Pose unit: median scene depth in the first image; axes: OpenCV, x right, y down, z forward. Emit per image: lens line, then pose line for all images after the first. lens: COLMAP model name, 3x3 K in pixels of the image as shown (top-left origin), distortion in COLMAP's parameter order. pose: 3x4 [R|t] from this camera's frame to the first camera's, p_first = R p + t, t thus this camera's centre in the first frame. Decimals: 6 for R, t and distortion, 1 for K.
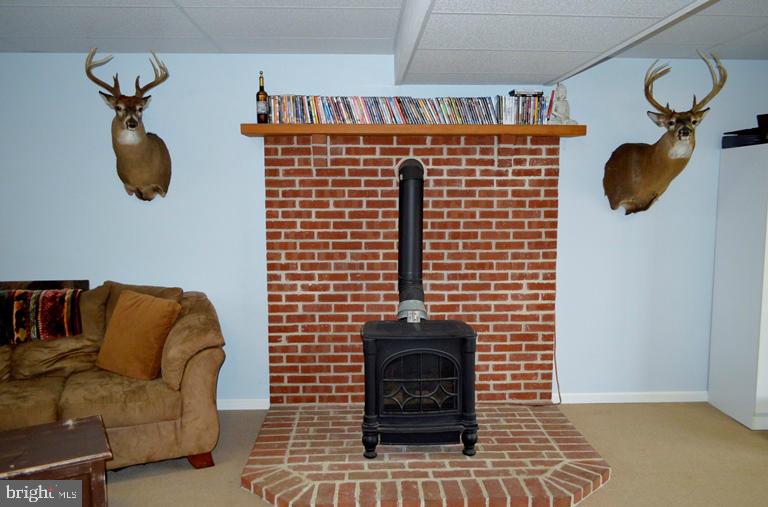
lens RADIAL K [[616.7, 0, 385.5], [0, 616.7, 249.2], [0, 0, 1]] dist [-0.023539, -0.001389]
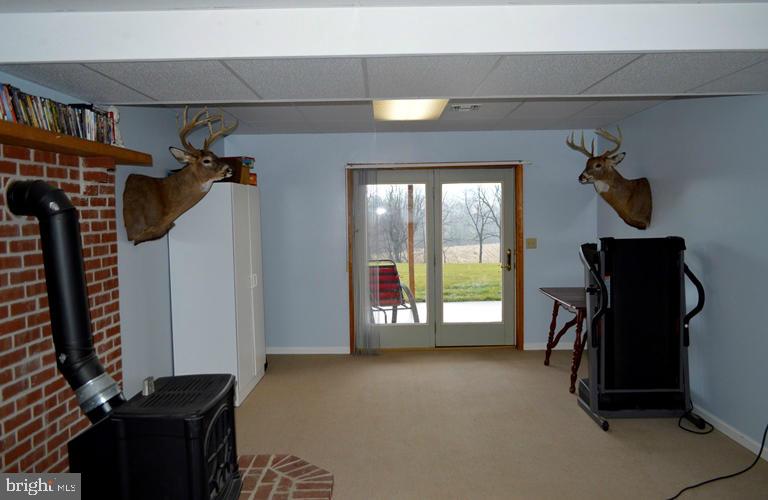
lens RADIAL K [[627.4, 0, 384.2], [0, 627.4, 252.0], [0, 0, 1]] dist [0.001129, 0.002354]
pose [[0.032994, -0.063980, 0.997406, -0.823552], [0.109248, 0.992200, 0.060032, -0.083770], [-0.993467, 0.106984, 0.039726, 0.750382]]
